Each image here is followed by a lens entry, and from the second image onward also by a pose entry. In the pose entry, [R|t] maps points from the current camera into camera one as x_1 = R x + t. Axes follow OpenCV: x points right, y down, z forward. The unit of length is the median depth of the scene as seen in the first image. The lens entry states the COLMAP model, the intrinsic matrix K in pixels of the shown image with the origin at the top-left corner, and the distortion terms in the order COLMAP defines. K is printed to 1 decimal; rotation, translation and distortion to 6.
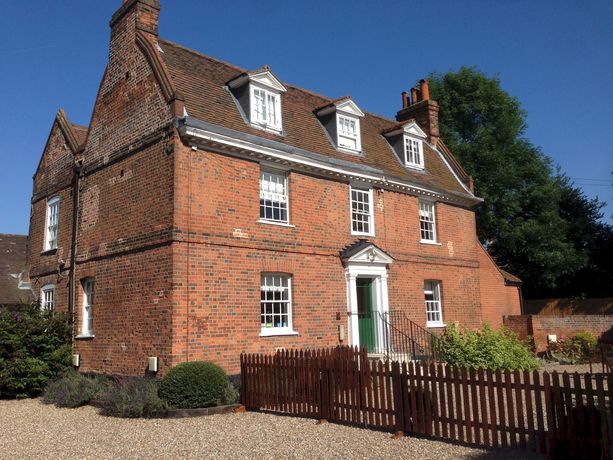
lens RADIAL K [[589.5, 0, 306.5], [0, 589.5, 230.0], [0, 0, 1]] dist [0.168228, -0.315872]
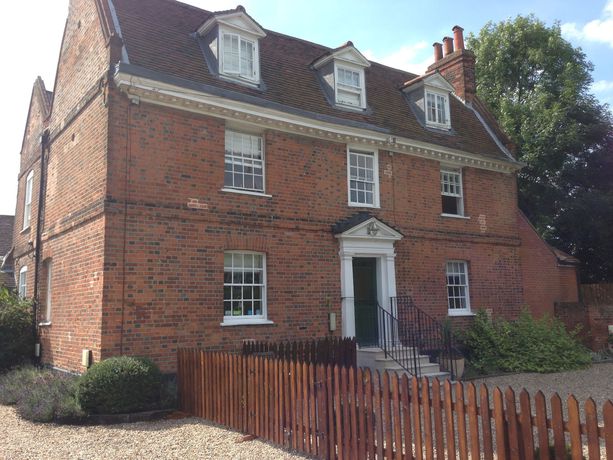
lens RADIAL K [[589.5, 0, 306.5], [0, 589.5, 230.0], [0, 0, 1]] dist [0.168228, -0.315872]
pose [[0.990675, -0.011969, -0.135722, 0.138360], [0.015207, 0.999623, 0.022848, 0.022943], [0.135397, -0.024699, 0.990483, 0.165762]]
